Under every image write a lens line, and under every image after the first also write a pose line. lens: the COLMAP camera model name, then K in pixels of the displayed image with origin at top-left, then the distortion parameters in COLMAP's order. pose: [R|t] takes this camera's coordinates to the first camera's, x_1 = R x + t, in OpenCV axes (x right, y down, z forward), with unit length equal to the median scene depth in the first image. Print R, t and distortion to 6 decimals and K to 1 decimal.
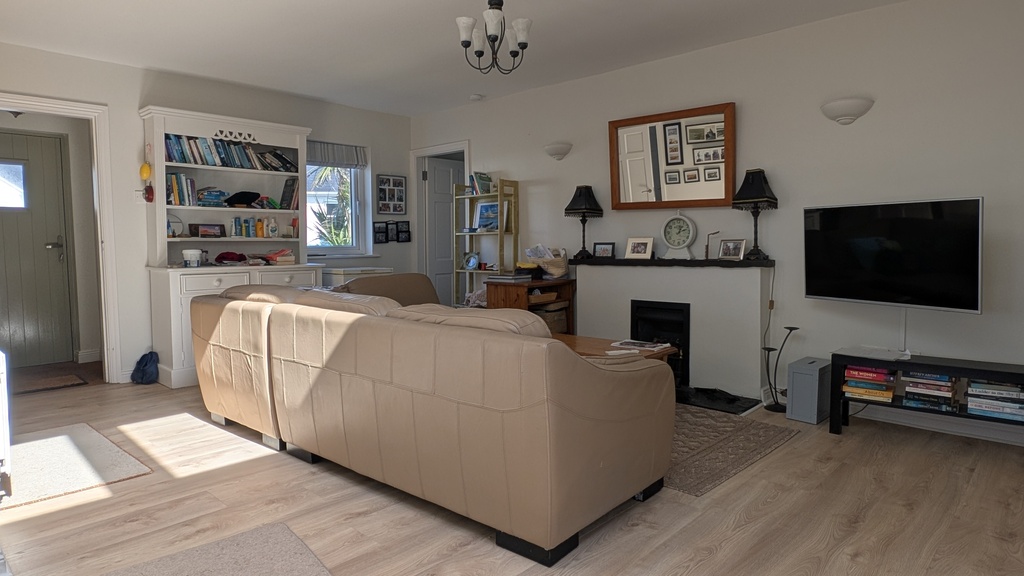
lens RADIAL K [[598.7, 0, 506.8], [0, 598.7, 288.2], [0, 0, 1]] dist [0.003176, 0.000970]
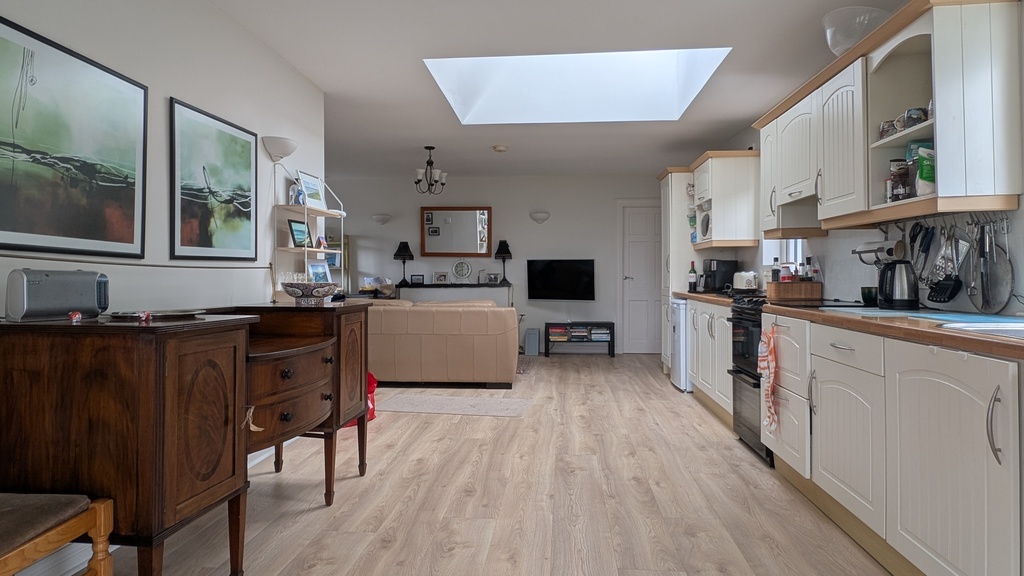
lens RADIAL K [[629.4, 0, 507.3], [0, 629.4, 263.9], [0, 0, 1]] dist [0.006490, 0.001472]
pose [[0.790523, 0.011687, 0.612321, -0.863504], [0.044377, 0.996097, -0.076303, 0.049281], [-0.610823, 0.087493, 0.786918, -0.688093]]
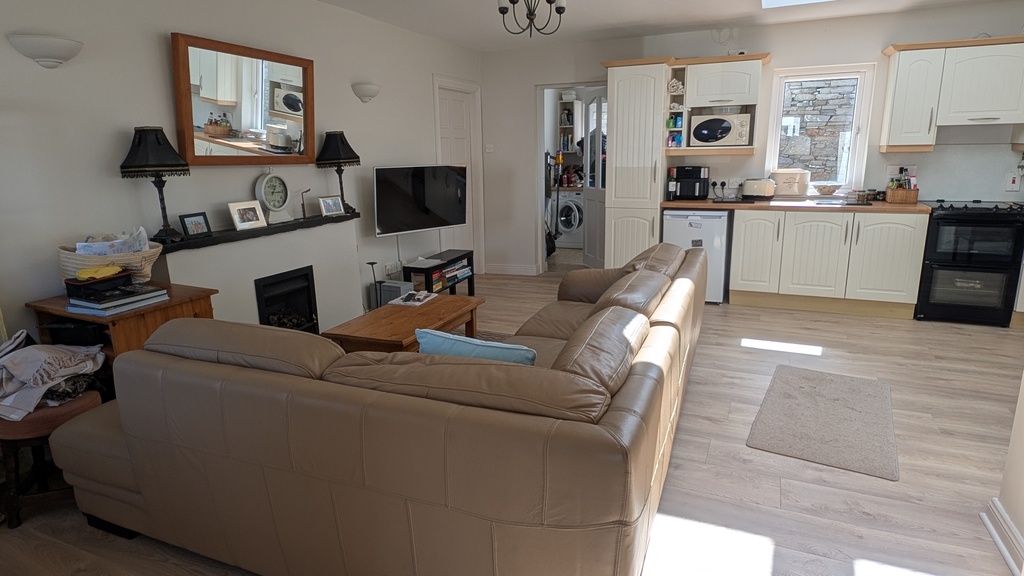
lens RADIAL K [[598.7, 0, 506.8], [0, 598.7, 288.2], [0, 0, 1]] dist [0.003176, 0.000970]
pose [[-0.344979, -0.199310, 0.917205, -0.713189], [0.092153, 0.965281, 0.244417, -0.148832], [-0.934076, 0.168842, -0.314635, 1.029661]]
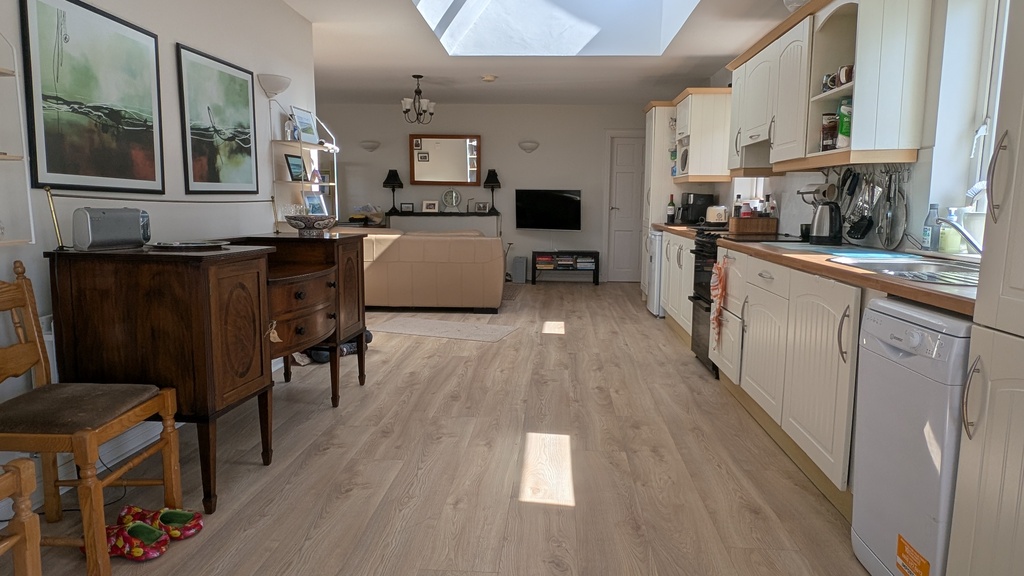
lens RADIAL K [[635.7, 0, 512.0], [0, 635.7, 288.0], [0, 0, 1]] dist [0.001956, 0.000858]
pose [[0.777372, -0.075685, 0.624472, -0.896715], [0.035736, 0.996446, 0.076283, 0.046271], [-0.628026, -0.036984, 0.777313, -0.744977]]
